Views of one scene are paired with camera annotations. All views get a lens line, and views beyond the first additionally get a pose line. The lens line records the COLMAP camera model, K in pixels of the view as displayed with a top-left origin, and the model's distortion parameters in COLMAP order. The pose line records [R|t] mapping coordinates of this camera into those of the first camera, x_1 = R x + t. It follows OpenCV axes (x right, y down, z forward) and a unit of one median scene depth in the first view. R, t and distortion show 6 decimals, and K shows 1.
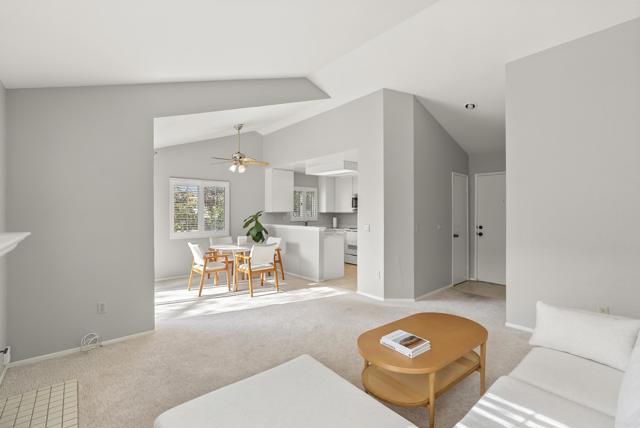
lens RADIAL K [[294.7, 0, 321.1], [0, 294.7, 211.1], [0, 0, 1]] dist [-0.003091, -0.000498]
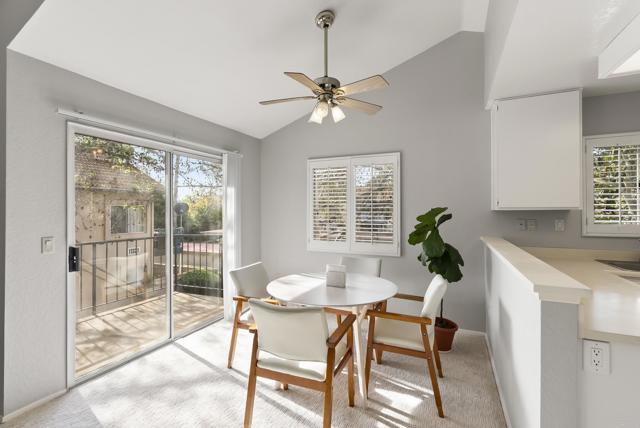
lens RADIAL K [[286.8, 0, 322.4], [0, 286.8, 211.1], [0, 0, 1]] dist [-0.027901, -0.000127]
pose [[0.419422, 0.005531, -0.907774, 0.097565], [0.001833, 0.999974, 0.006940, 0.001222], [0.907789, -0.004574, 0.419401, 0.730238]]
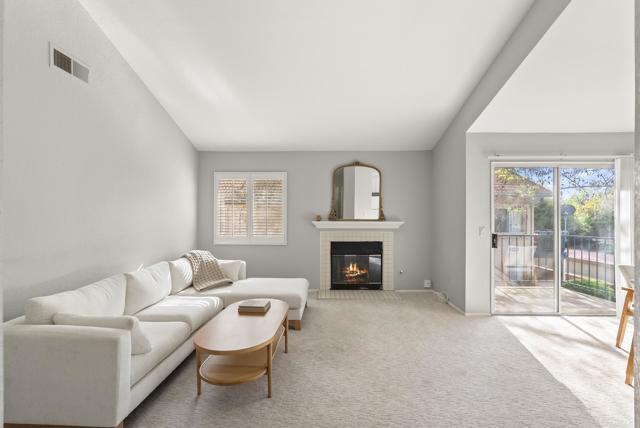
lens RADIAL K [[294.7, 0, 321.1], [0, 294.7, 211.1], [0, 0, 1]] dist [-0.003091, -0.000498]
pose [[-0.659213, -0.001483, -0.751955, 0.375688], [-0.001669, 0.999998, -0.000509, -0.000807], [0.751954, 0.000920, -0.659215, 0.733061]]
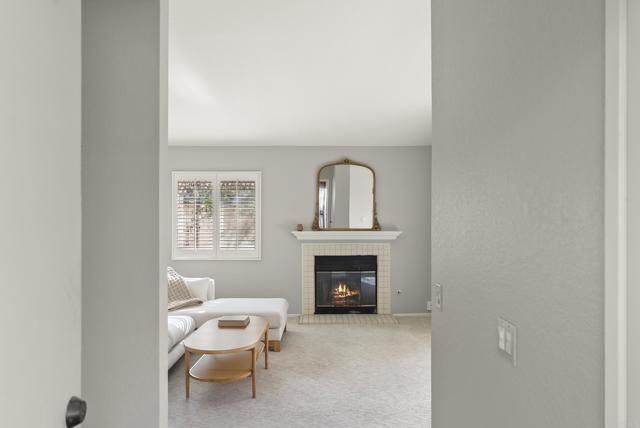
lens RADIAL K [[473.4, 0, 319.8], [0, 473.4, 210.6], [0, 0, 1]] dist [0.002673, 0.000210]
pose [[-0.636265, 0.003236, -0.771463, 0.577637], [0.001319, 0.999994, 0.003107, -0.024120], [0.771469, 0.000960, -0.636266, 0.918336]]
